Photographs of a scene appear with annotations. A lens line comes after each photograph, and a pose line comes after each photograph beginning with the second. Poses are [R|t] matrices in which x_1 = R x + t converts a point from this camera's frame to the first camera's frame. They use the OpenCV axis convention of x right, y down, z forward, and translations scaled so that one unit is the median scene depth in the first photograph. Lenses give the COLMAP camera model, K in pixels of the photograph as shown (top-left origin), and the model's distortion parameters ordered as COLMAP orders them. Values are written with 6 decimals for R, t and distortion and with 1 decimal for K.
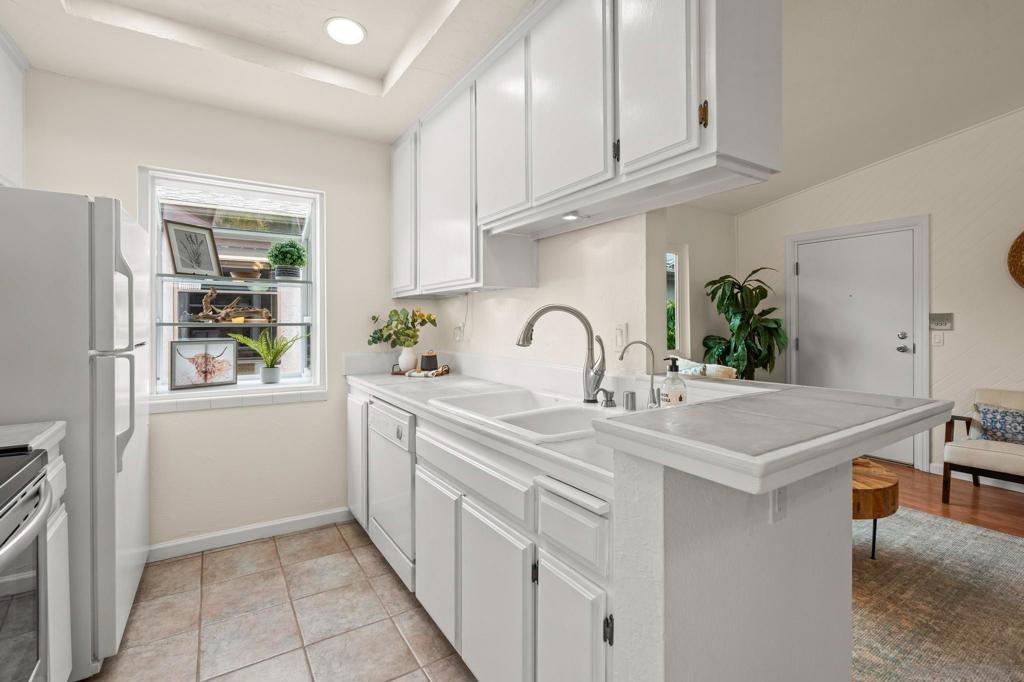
lens RADIAL K [[463.8, 0, 504.8], [0, 463.8, 321.2], [0, 0, 1]] dist [0.001207, 0.000854]
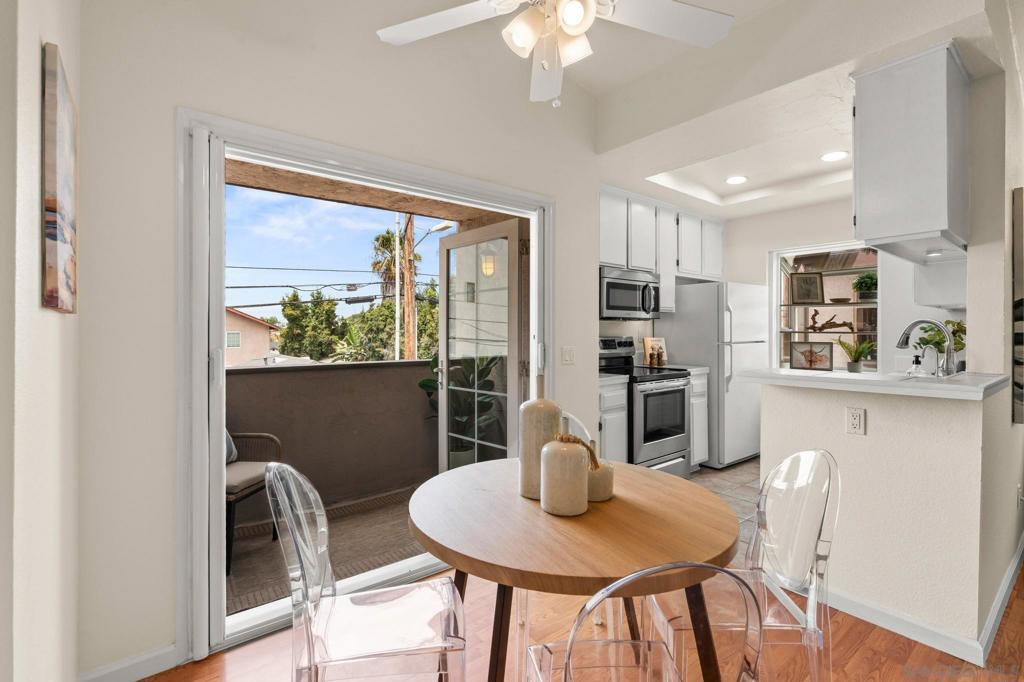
lens RADIAL K [[463.8, 0, 510.2], [0, 463.8, 334.3], [0, 0, 1]] dist [0.001207, 0.000854]
pose [[0.104372, 0.009236, -0.994495, 0.921382], [0.000636, 0.999956, 0.009353, -0.002641], [0.994538, -0.001609, 0.104362, -0.255044]]
